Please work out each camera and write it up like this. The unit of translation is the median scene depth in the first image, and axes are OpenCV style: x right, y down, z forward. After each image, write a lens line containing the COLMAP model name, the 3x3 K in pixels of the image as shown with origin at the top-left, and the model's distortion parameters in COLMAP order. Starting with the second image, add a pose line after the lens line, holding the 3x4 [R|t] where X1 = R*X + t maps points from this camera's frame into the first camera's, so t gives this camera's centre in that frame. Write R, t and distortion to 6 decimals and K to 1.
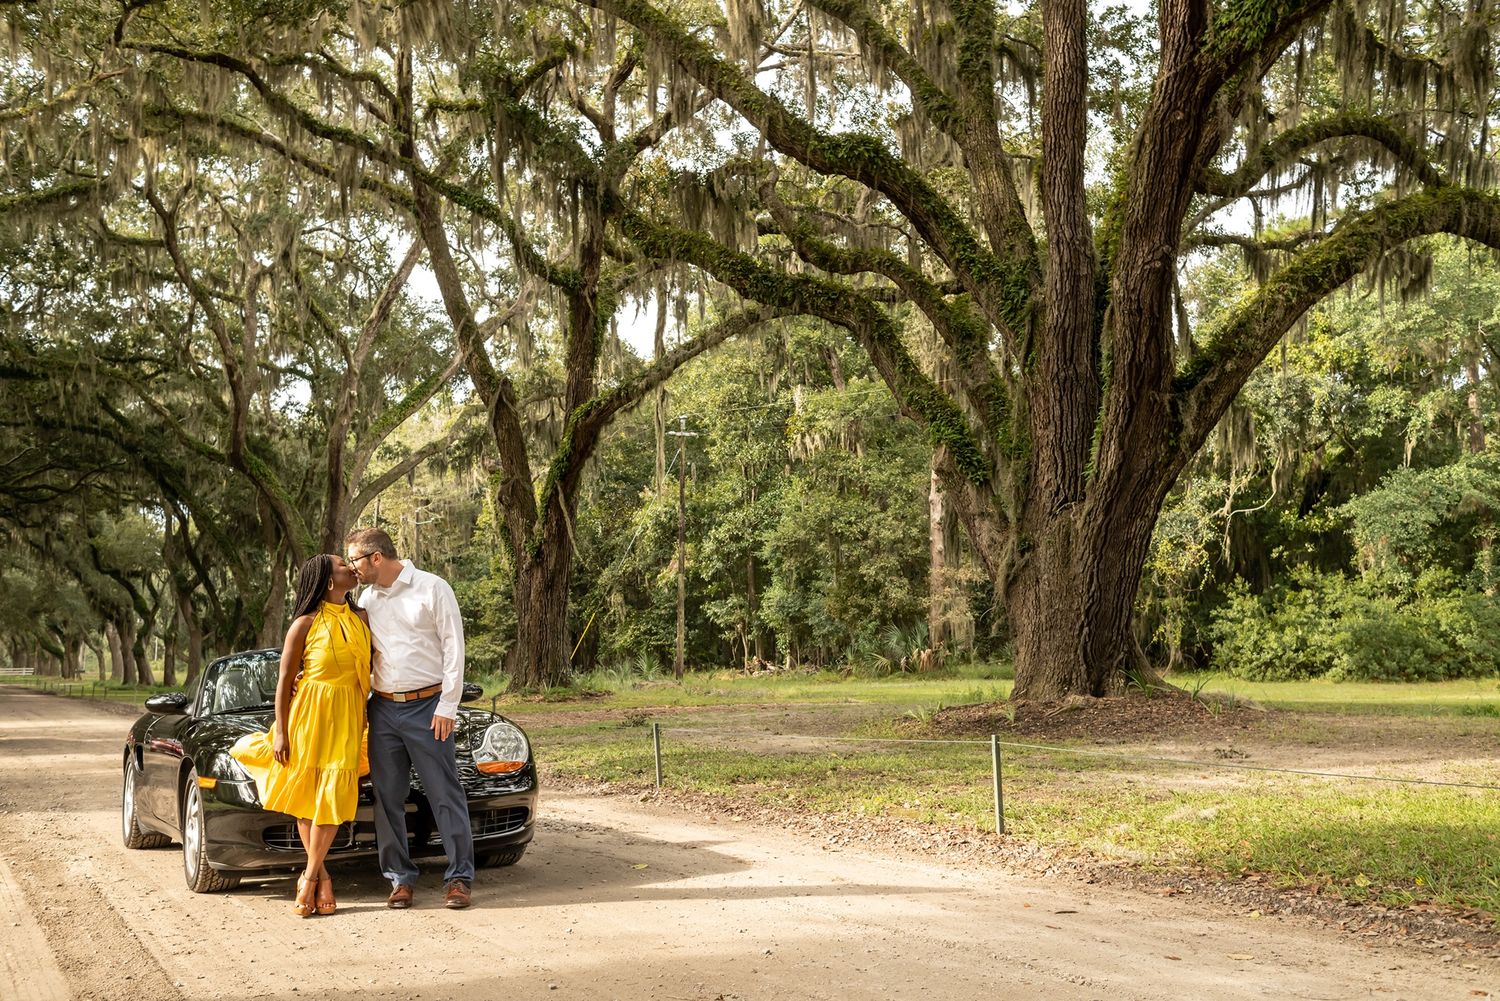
lens RADIAL K [[1652.2, 0, 775.5], [0, 1652.2, 461.1], [0, 0, 1]] dist [0.087322, -0.143756]
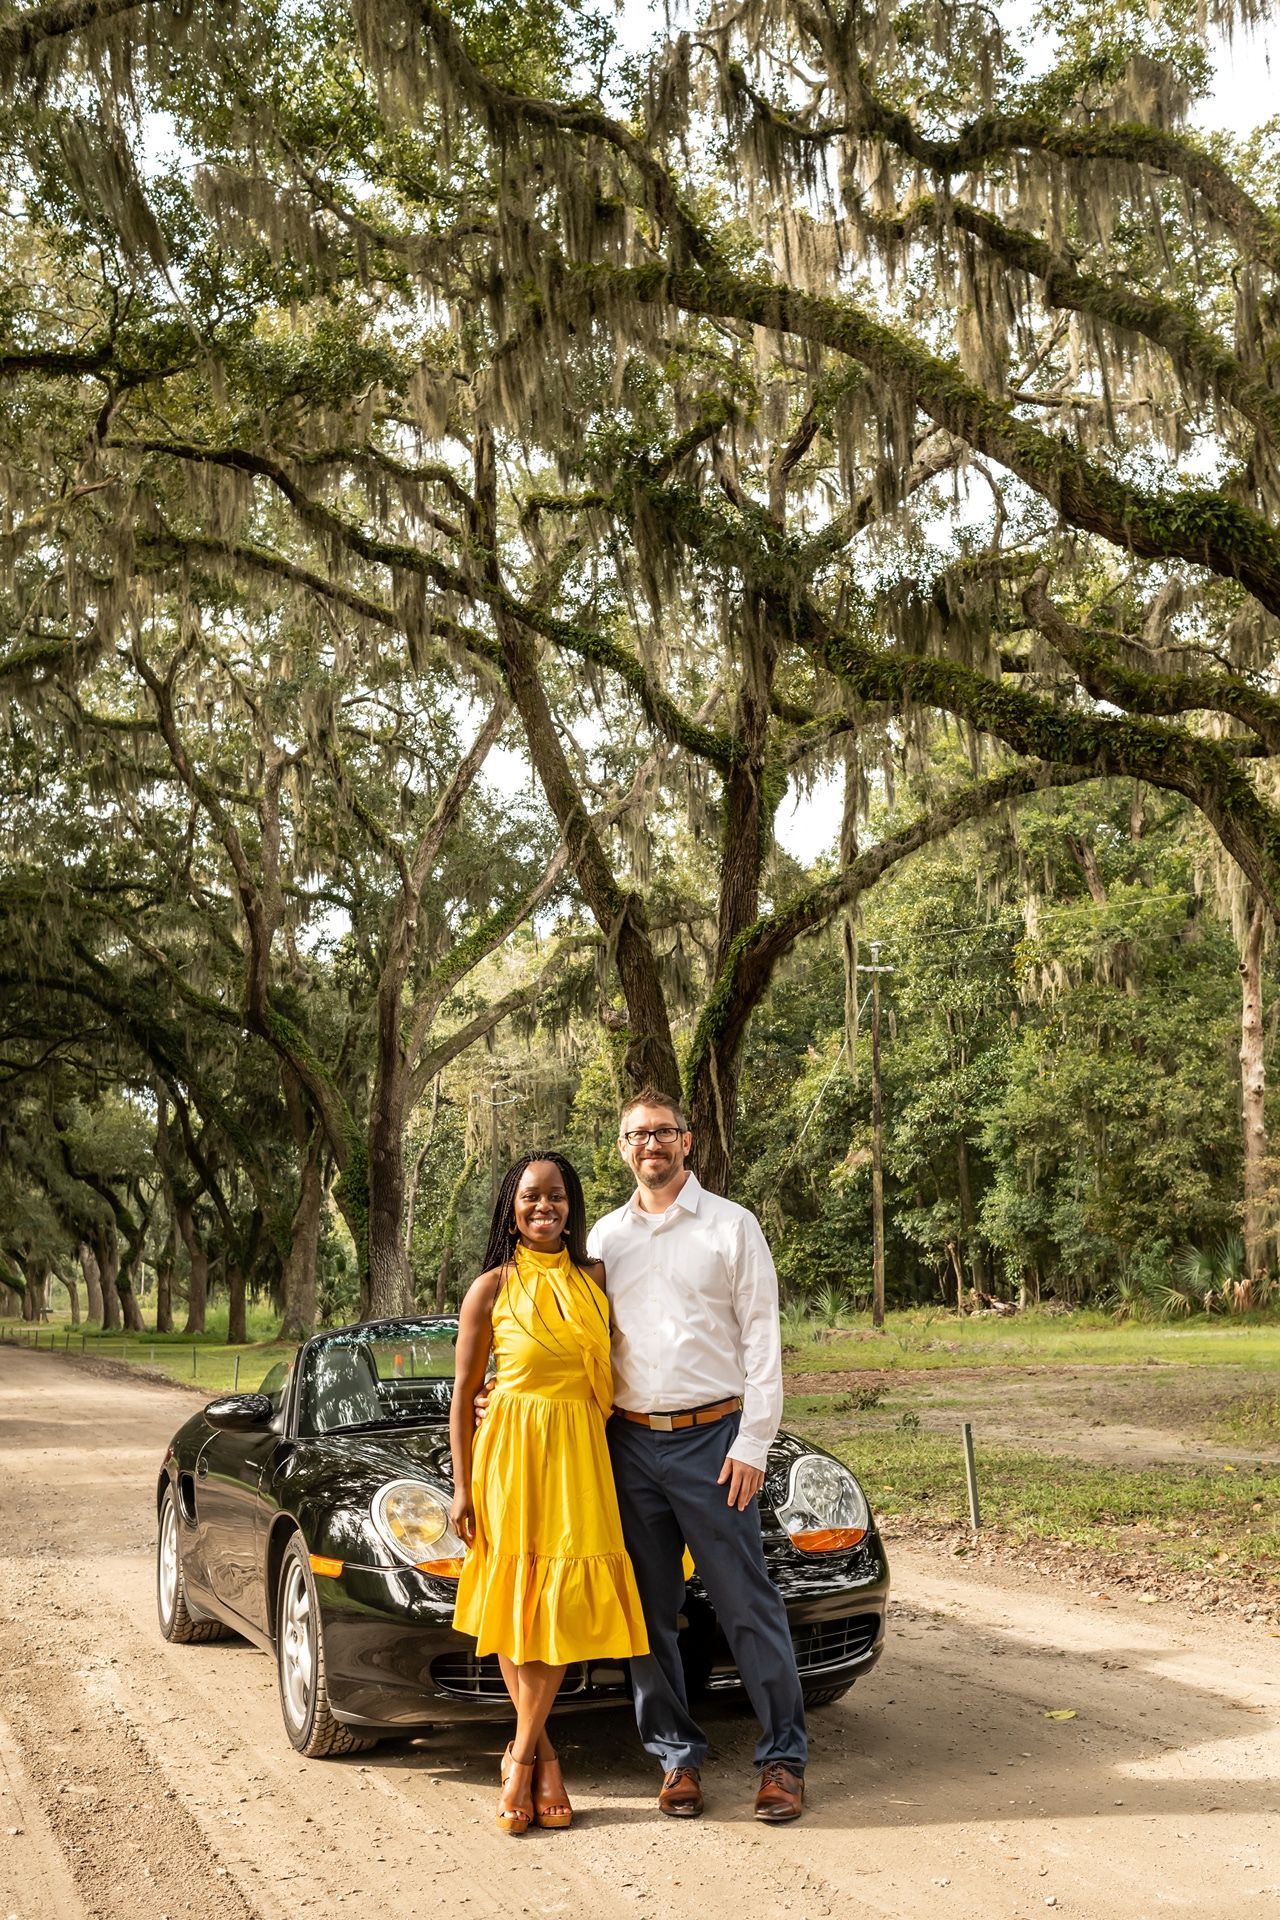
lens RADIAL K [[2114.8, 0, 620.0], [0, 2114.8, 934.9], [0, 0, 1]] dist [0.087322, -0.143756]
pose [[0.992315, -0.026343, -0.120902, -0.052876], [0.021554, 0.998937, -0.040747, 0.003050], [0.121847, 0.037828, 0.991828, 0.100795]]
